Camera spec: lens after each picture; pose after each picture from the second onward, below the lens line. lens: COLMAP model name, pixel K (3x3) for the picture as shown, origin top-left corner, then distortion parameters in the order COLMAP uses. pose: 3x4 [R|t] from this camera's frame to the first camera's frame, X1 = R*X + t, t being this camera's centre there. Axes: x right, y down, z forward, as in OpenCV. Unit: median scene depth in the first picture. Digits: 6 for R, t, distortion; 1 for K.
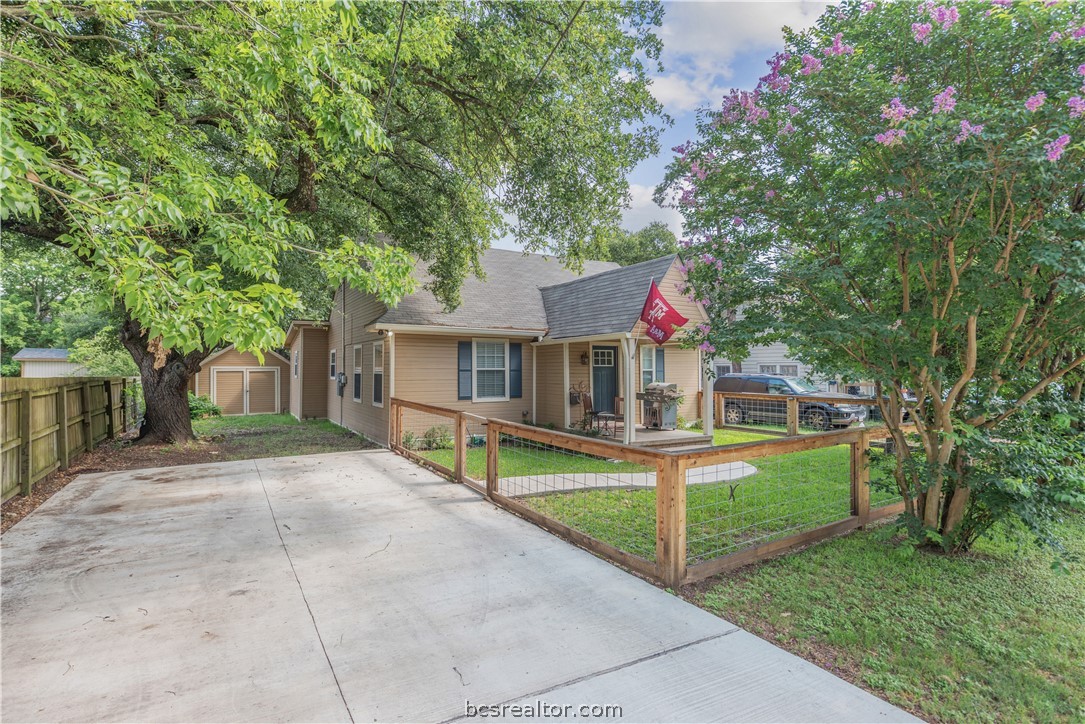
lens RADIAL K [[549.7, 0, 545.7], [0, 549.7, 365.9], [0, 0, 1]] dist [-0.001935, -0.000021]
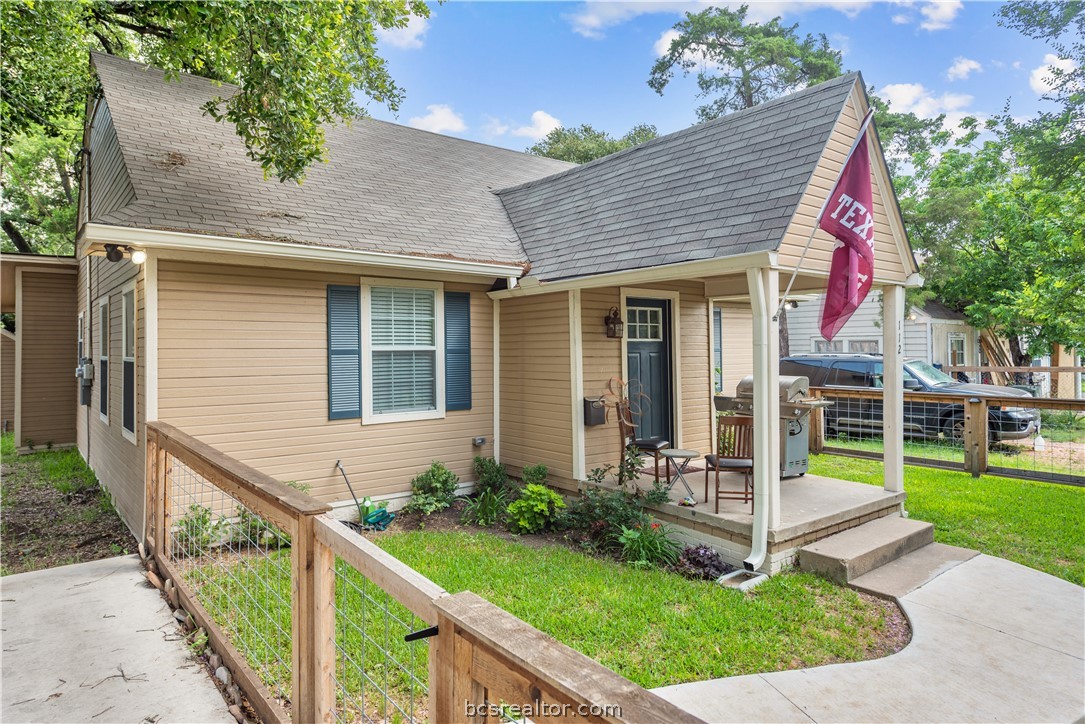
lens RADIAL K [[668.6, 0, 537.4], [0, 668.6, 355.8], [0, 0, 1]] dist [0.004108, -0.000416]
pose [[0.992643, -0.005799, 0.120939, -0.056836], [0.003753, 0.999846, 0.017142, 0.002941], [-0.121020, -0.016562, 0.992512, 0.437140]]
